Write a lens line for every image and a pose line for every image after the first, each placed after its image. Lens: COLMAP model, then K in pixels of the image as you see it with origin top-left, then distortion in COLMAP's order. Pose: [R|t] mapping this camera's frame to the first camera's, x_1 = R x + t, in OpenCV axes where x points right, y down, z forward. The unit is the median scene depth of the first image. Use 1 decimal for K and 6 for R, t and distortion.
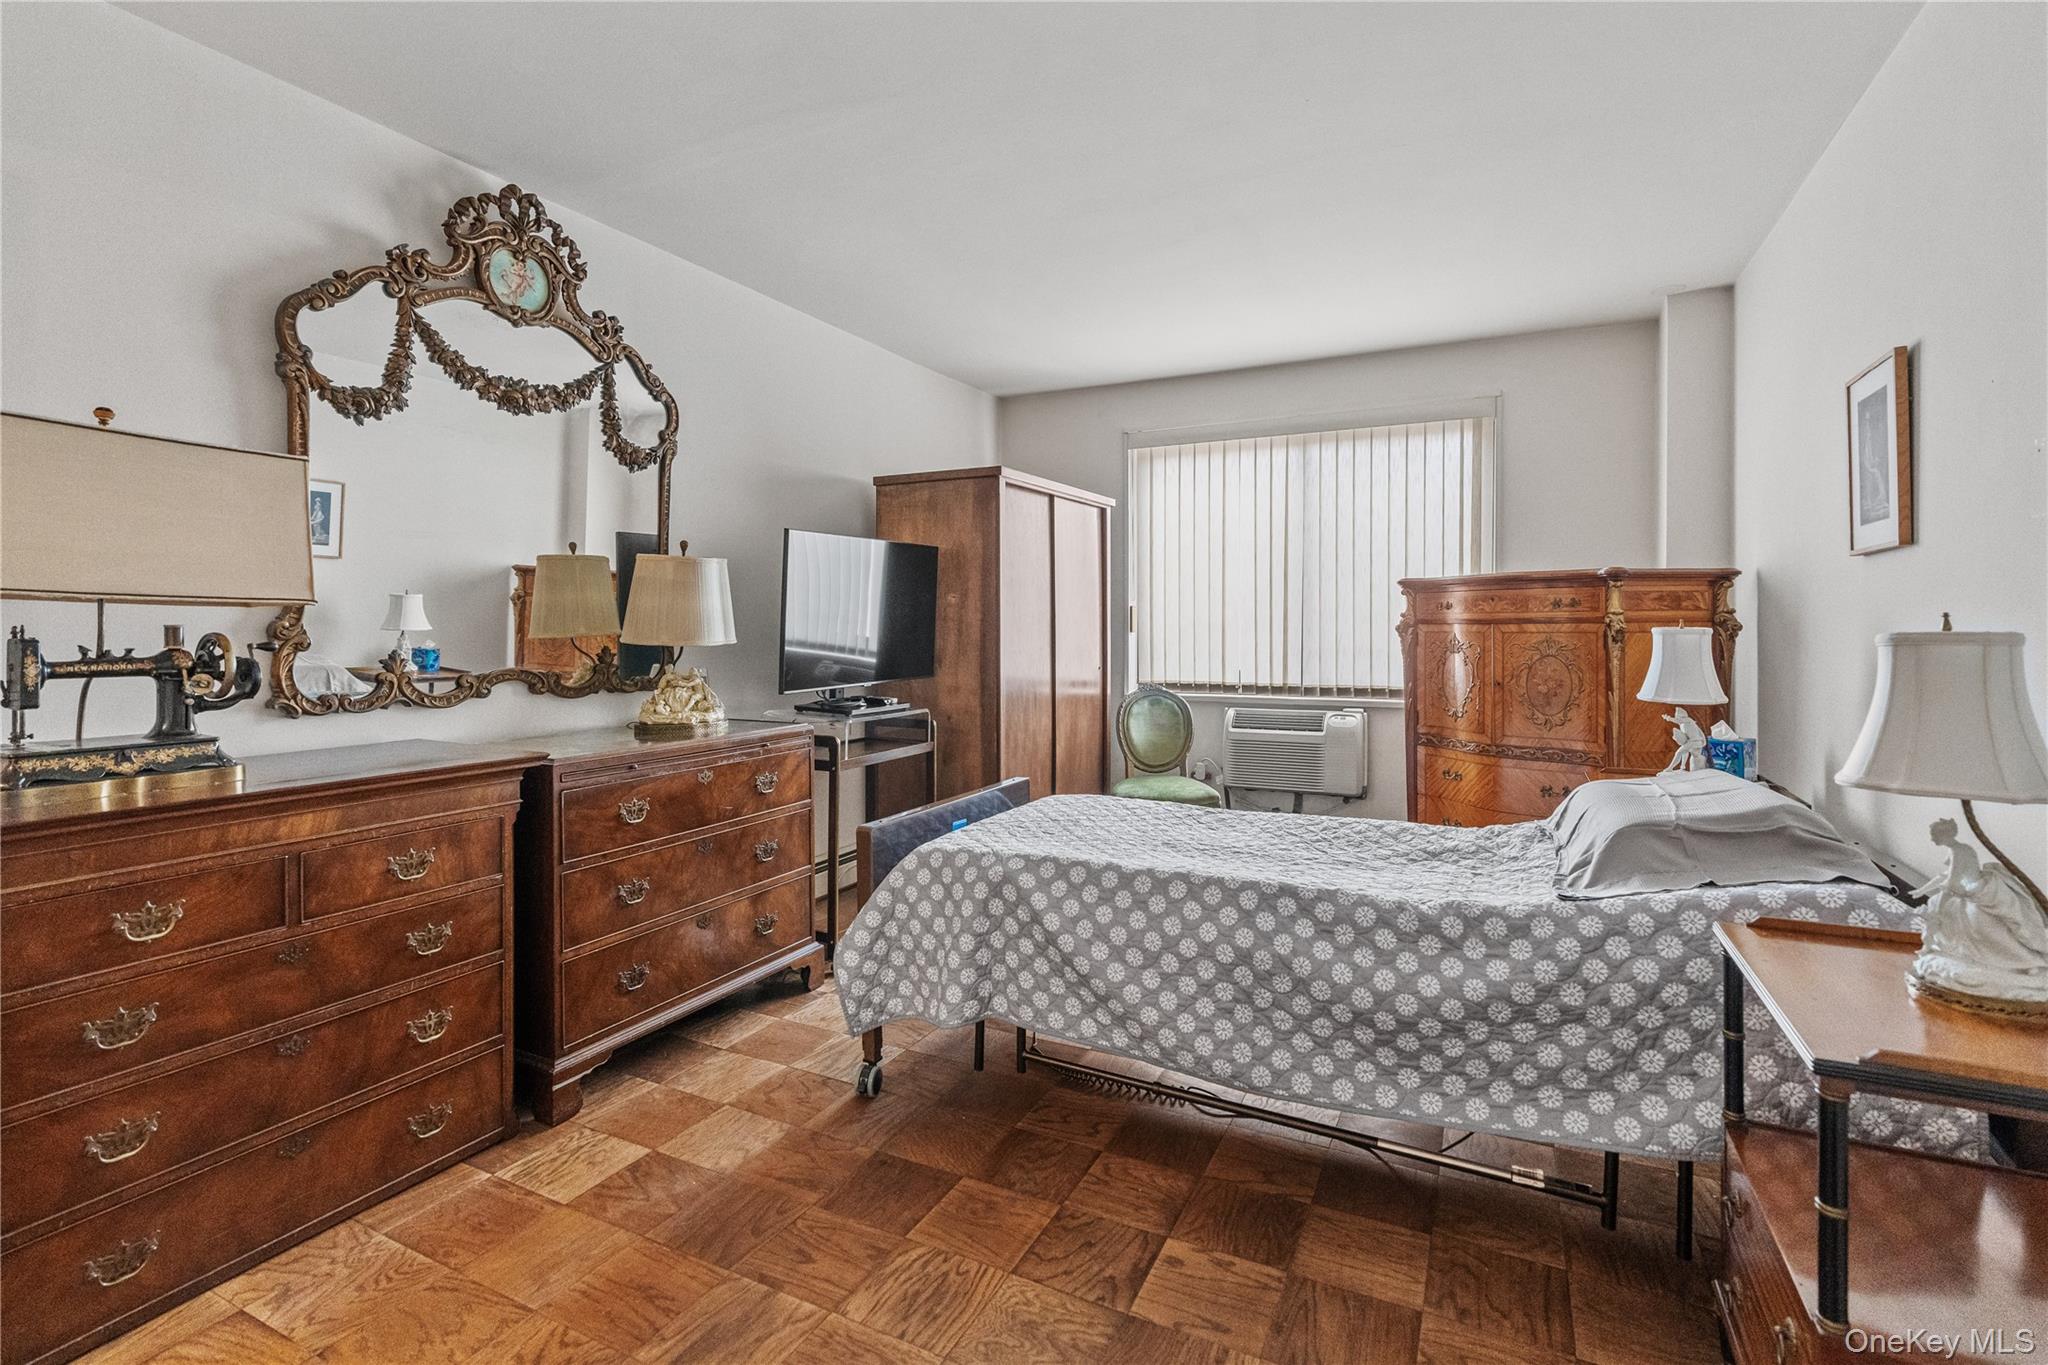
lens RADIAL K [[952.4, 0, 1019.7], [0, 952.4, 637.7], [0, 0, 1]] dist [-0.004684, 0.000407]
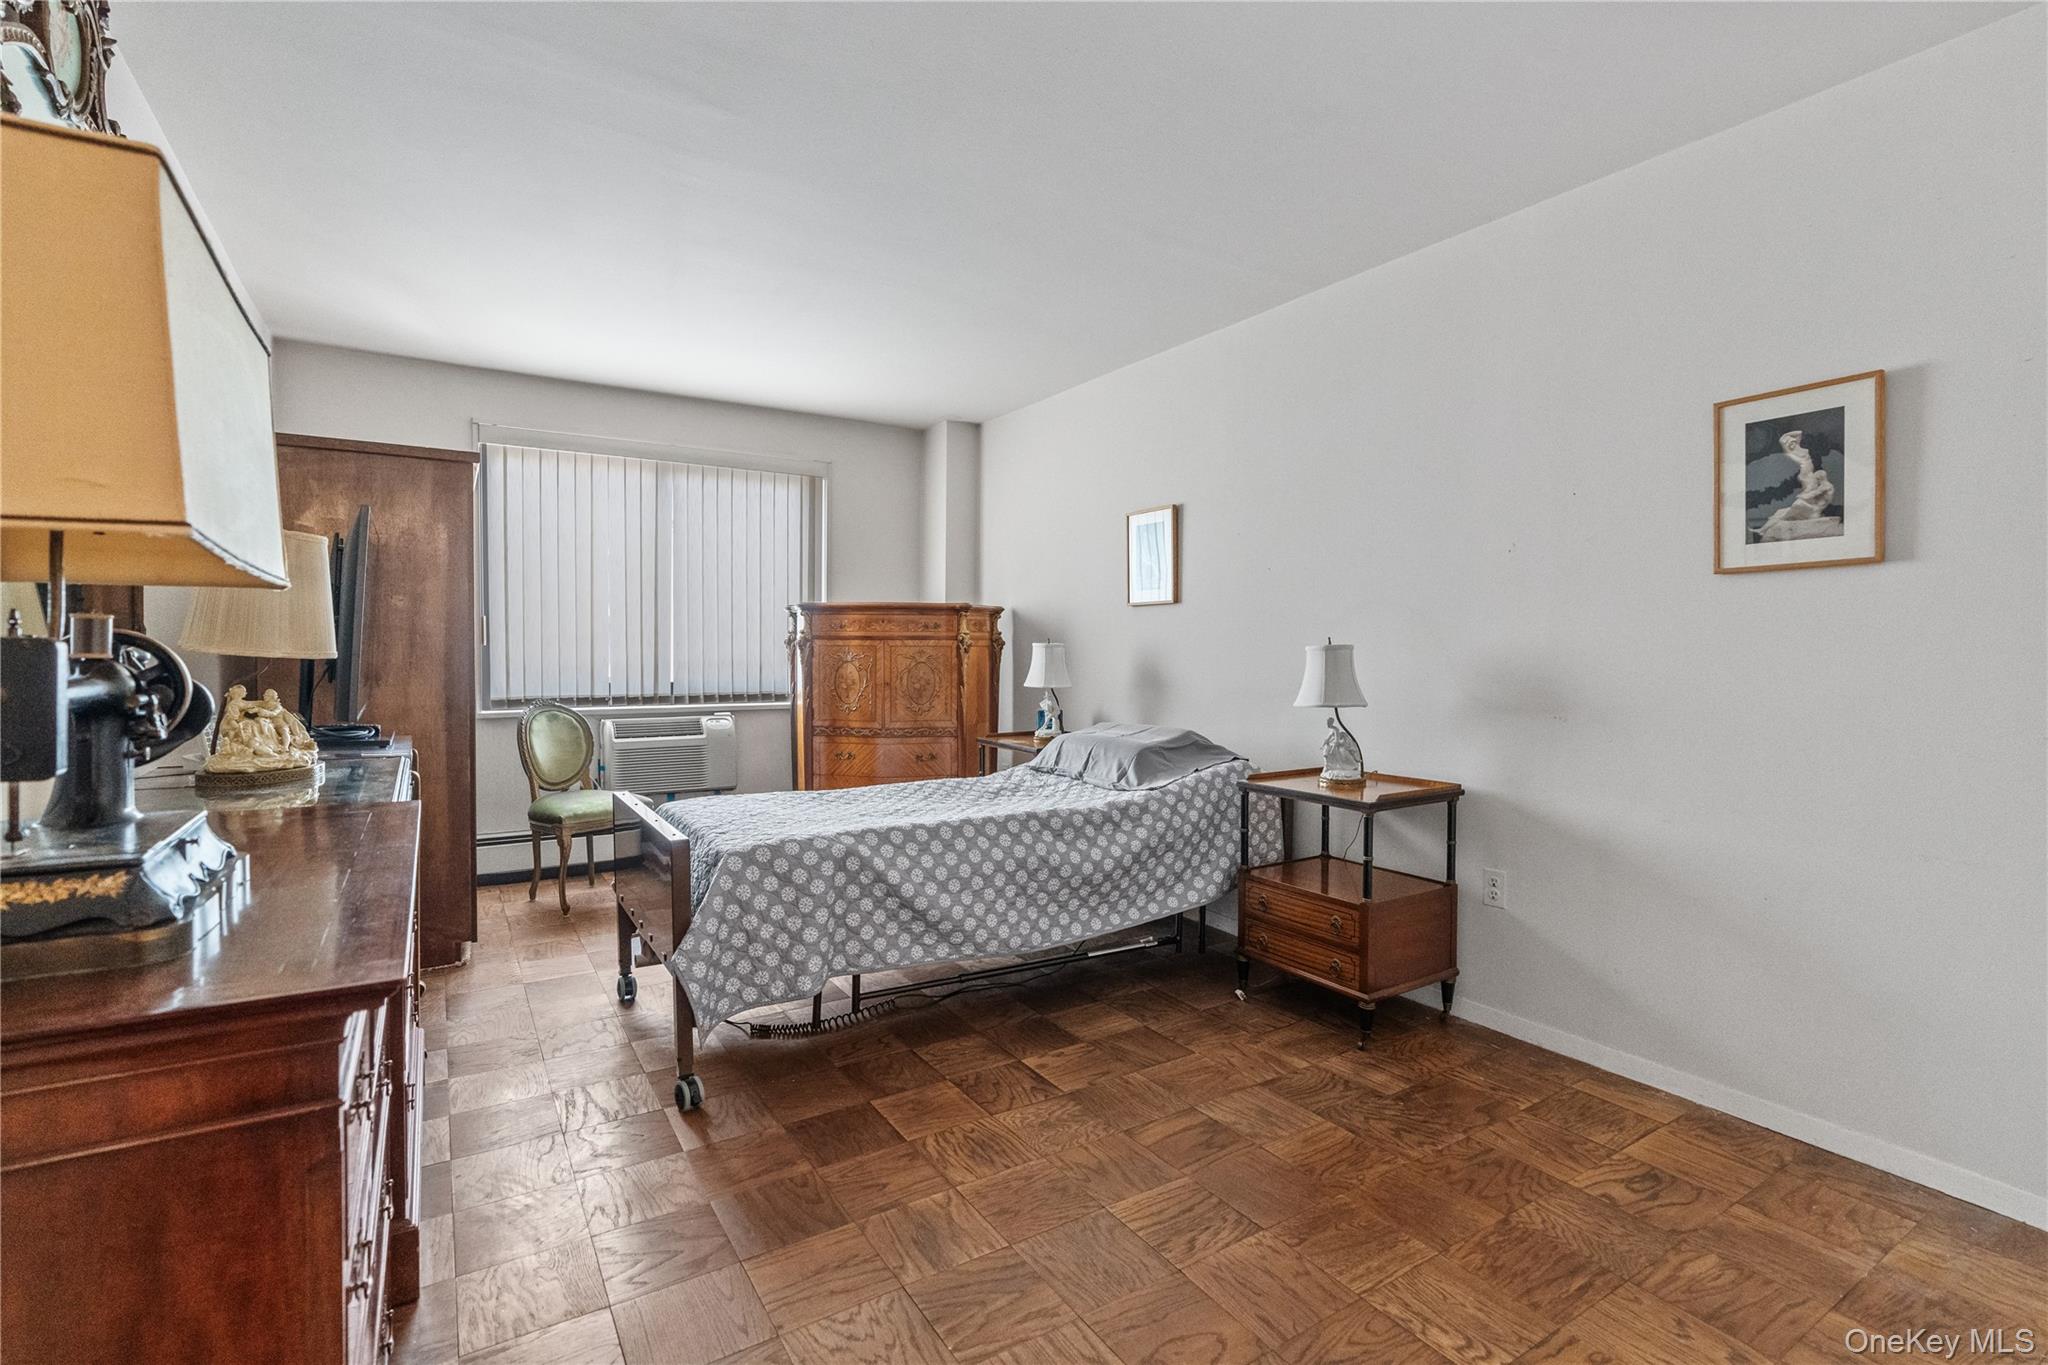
lens RADIAL K [[944.0, 0, 1017.8], [0, 944.0, 678.8], [0, 0, 1]] dist [-0.010427, 0.004439]
pose [[0.514341, -0.024510, 0.857235, -0.957405], [0.002485, 0.999630, 0.027091, 0.008636], [-0.857582, -0.011803, 0.514212, 0.242579]]
